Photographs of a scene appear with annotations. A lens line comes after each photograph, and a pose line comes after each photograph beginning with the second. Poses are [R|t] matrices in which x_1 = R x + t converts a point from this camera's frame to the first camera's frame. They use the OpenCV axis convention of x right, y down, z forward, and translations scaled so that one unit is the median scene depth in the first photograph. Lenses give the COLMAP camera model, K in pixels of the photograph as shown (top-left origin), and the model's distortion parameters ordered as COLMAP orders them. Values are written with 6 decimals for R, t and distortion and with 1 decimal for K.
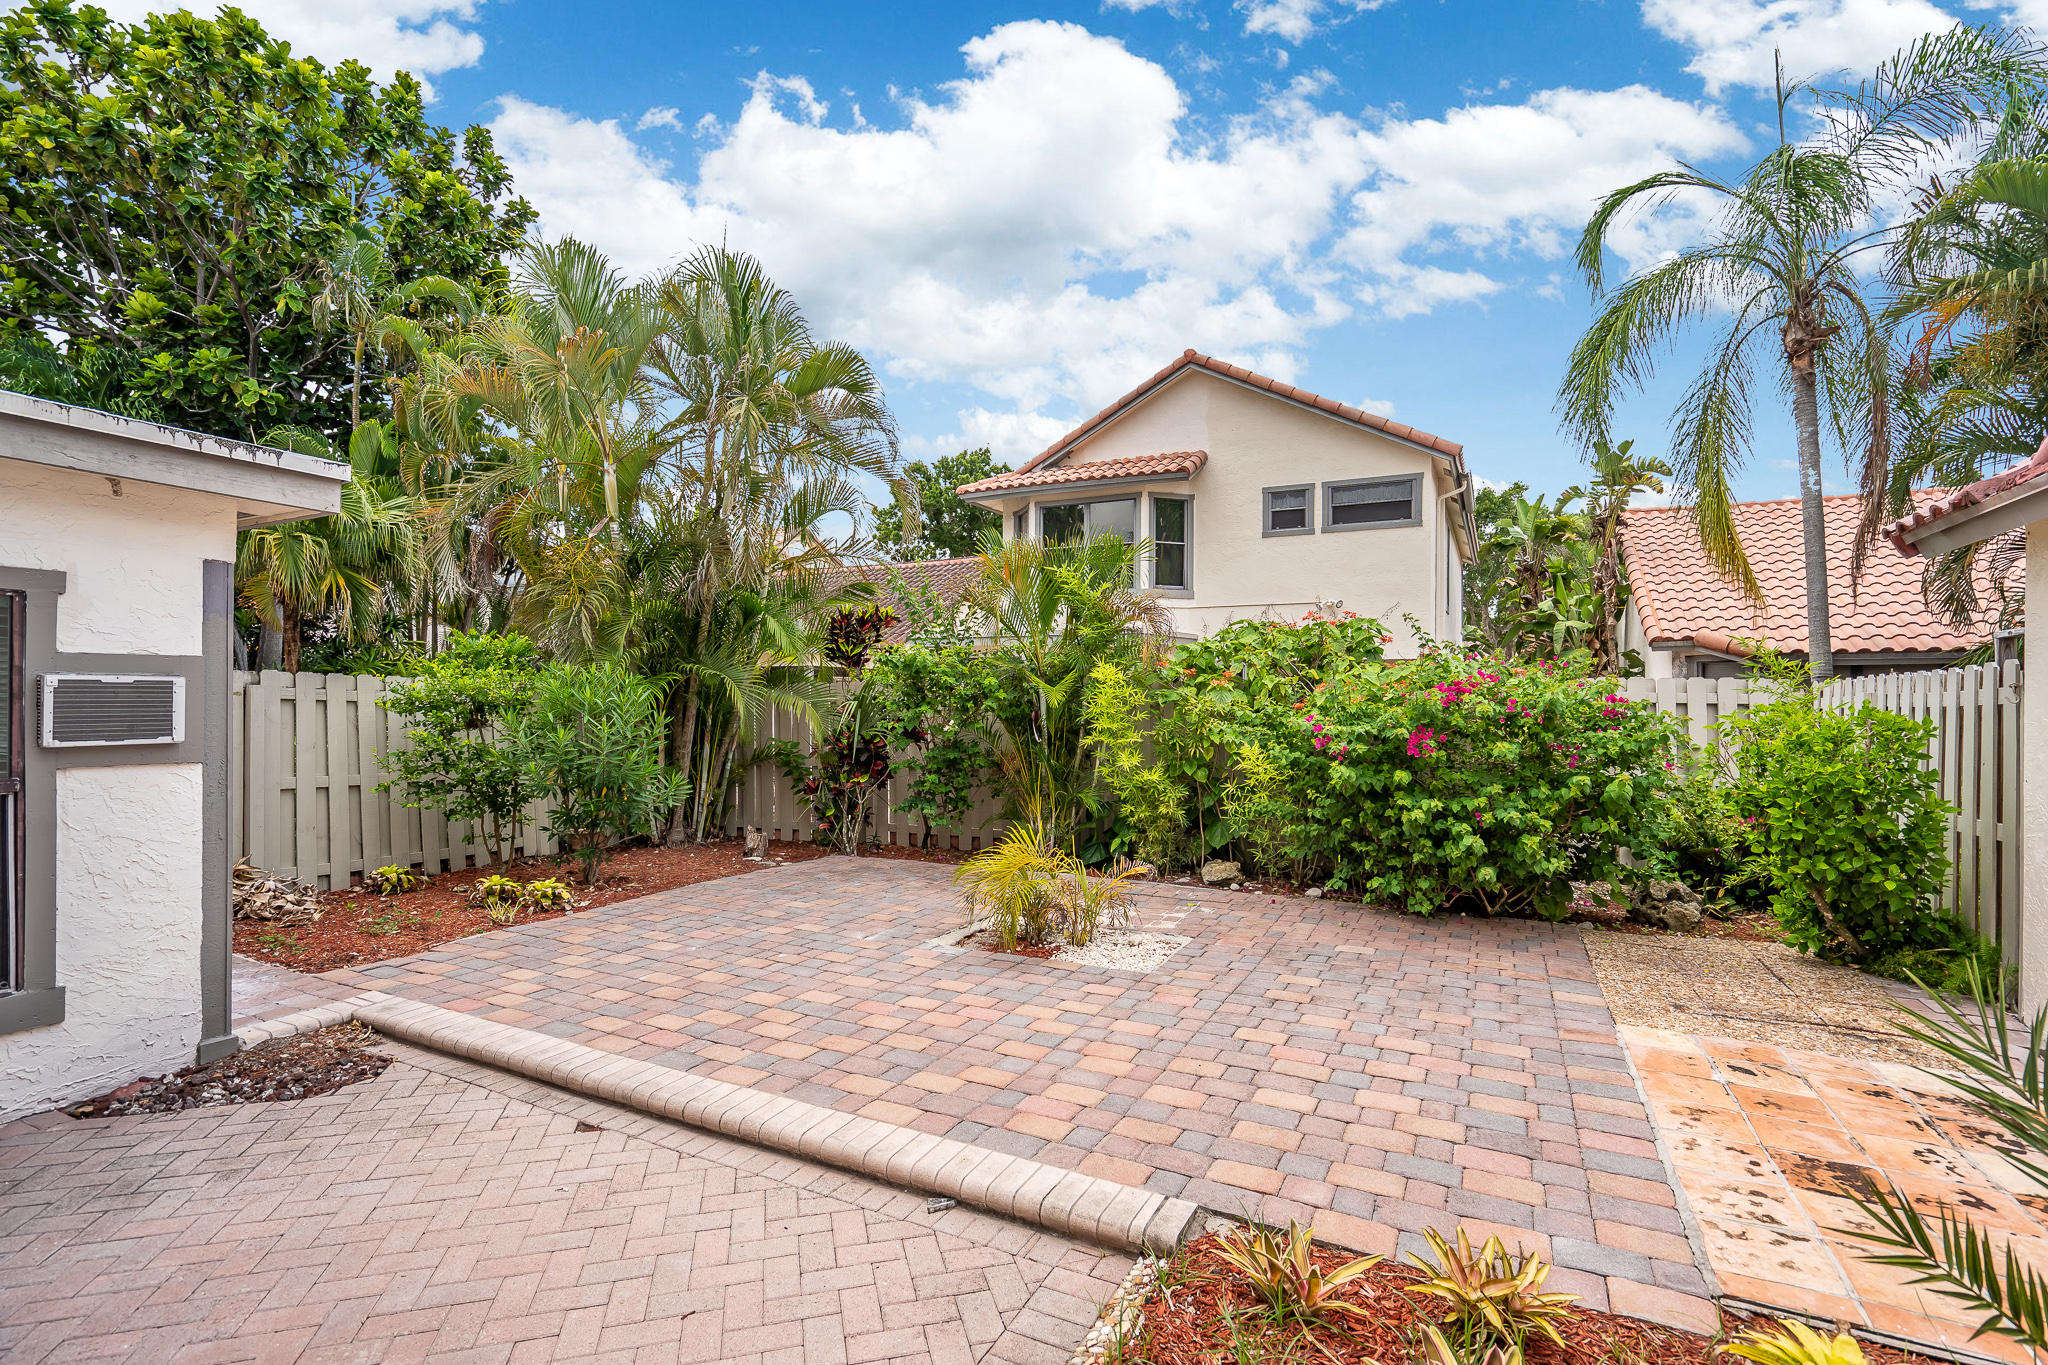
lens RADIAL K [[954.6, 0, 1017.9], [0, 954.6, 690.6], [0, 0, 1]] dist [-0.001376, 0.000454]
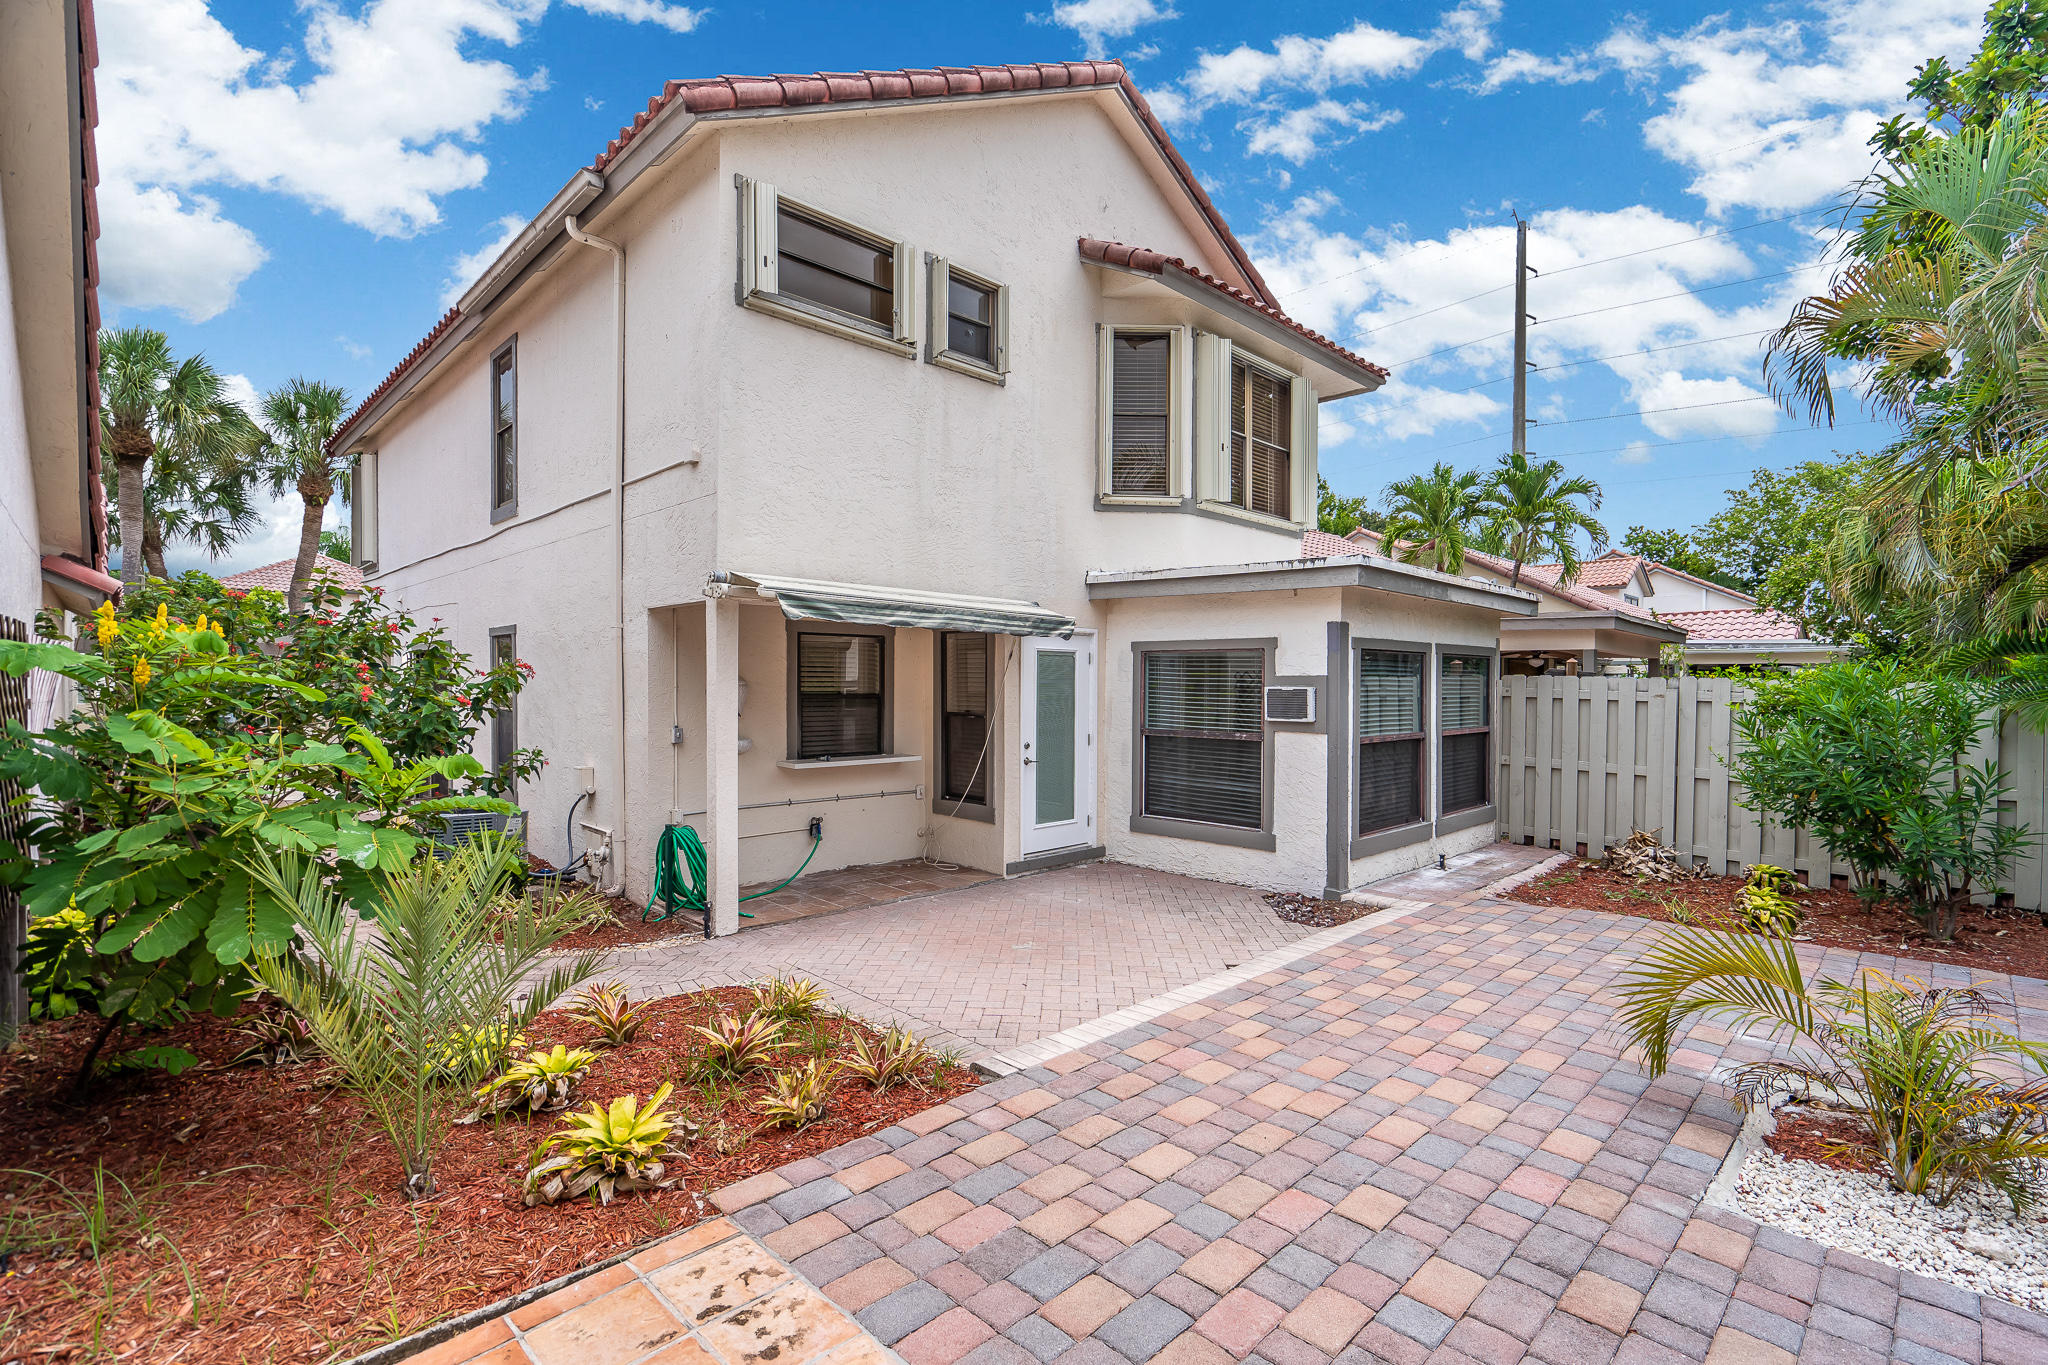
lens RADIAL K [[954.6, 0, 1017.9], [0, 954.6, 690.6], [0, 0, 1]] dist [-0.001376, 0.000454]
pose [[-0.336197, 0.002483, -0.941788, 1.080678], [0.003703, 0.999992, 0.001314, -0.011328], [0.941784, -0.003045, -0.336204, 1.090444]]
